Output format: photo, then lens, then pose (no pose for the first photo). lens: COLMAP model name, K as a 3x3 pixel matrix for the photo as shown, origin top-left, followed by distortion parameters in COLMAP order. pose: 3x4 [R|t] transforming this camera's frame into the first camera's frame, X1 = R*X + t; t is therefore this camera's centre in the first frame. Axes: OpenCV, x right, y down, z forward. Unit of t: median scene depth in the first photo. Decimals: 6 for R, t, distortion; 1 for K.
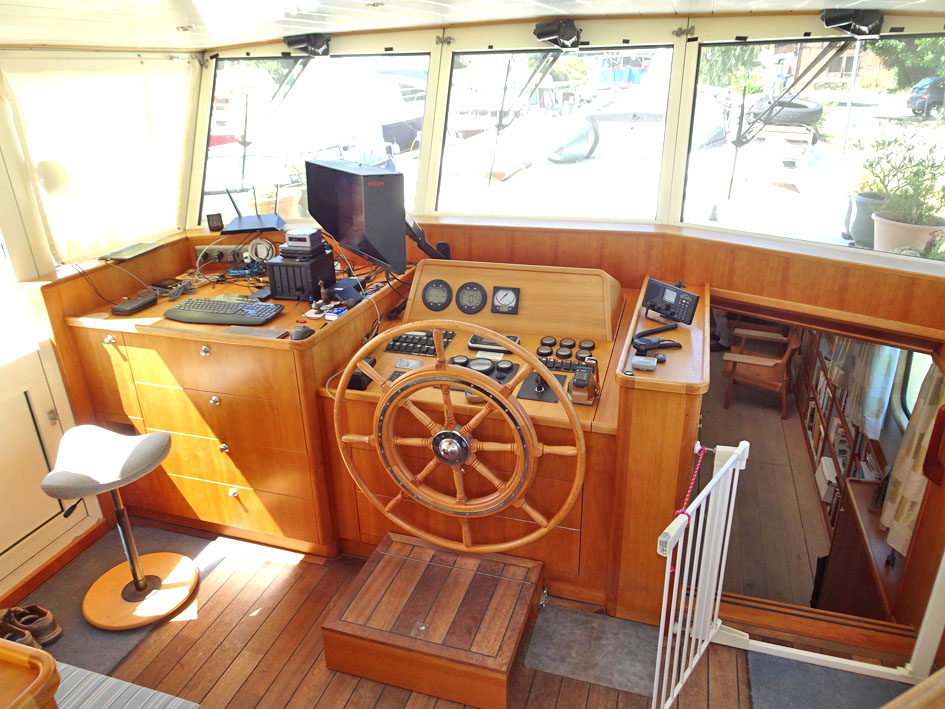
lens RADIAL K [[675.5, 0, 474.4], [0, 675.5, 352.3], [0, 0, 1]] dist [0.005976, 0.003085]
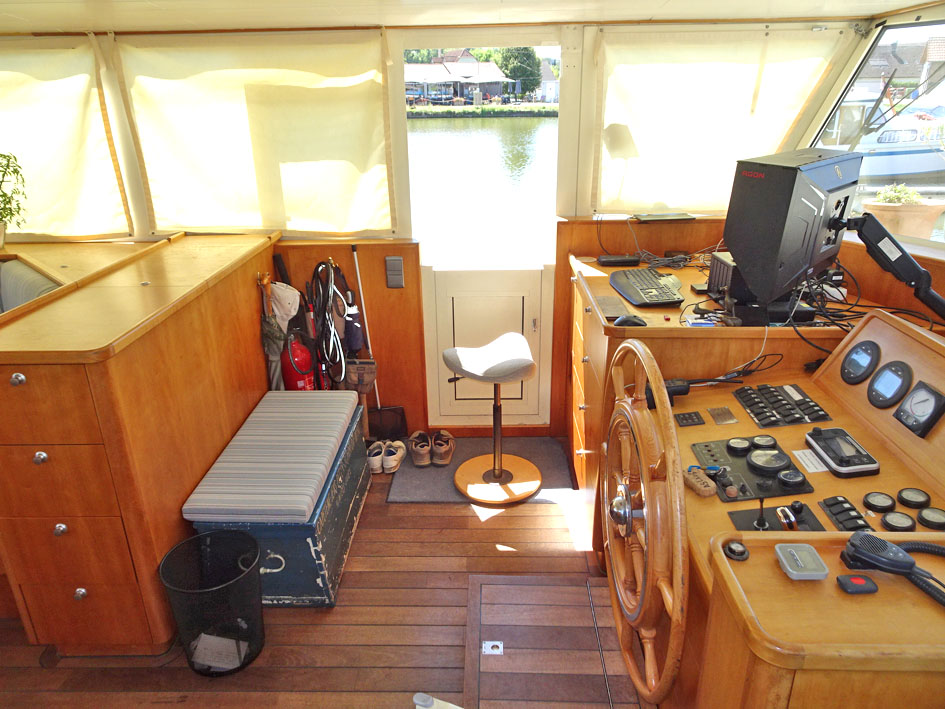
lens RADIAL K [[675.5, 0, 474.4], [0, 675.5, 352.3], [0, 0, 1]] dist [0.005976, 0.003085]
pose [[0.288297, 0.370353, -0.883019, 0.440468], [-0.368958, 0.893933, 0.254470, -0.127930], [0.883603, 0.252434, 0.394363, 0.407458]]
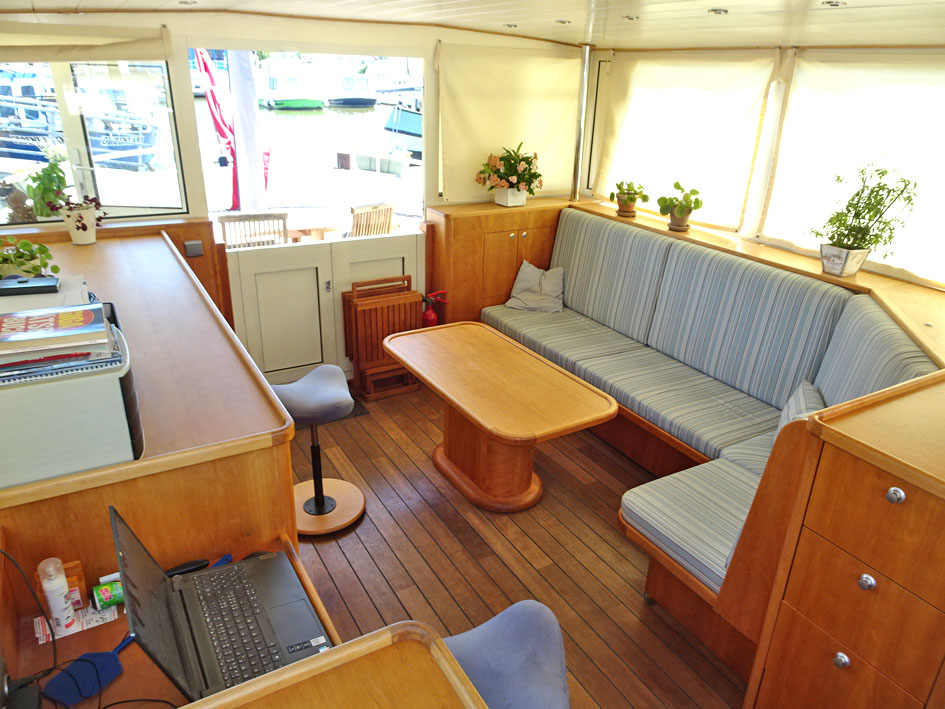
lens RADIAL K [[675.5, 0, 474.4], [0, 675.5, 352.3], [0, 0, 1]] dist [0.005976, 0.003085]
pose [[-0.671150, 0.294430, -0.680345, 0.298933], [-0.301516, 0.729988, 0.613356, -0.085274], [0.677234, 0.616788, -0.401156, 0.208275]]
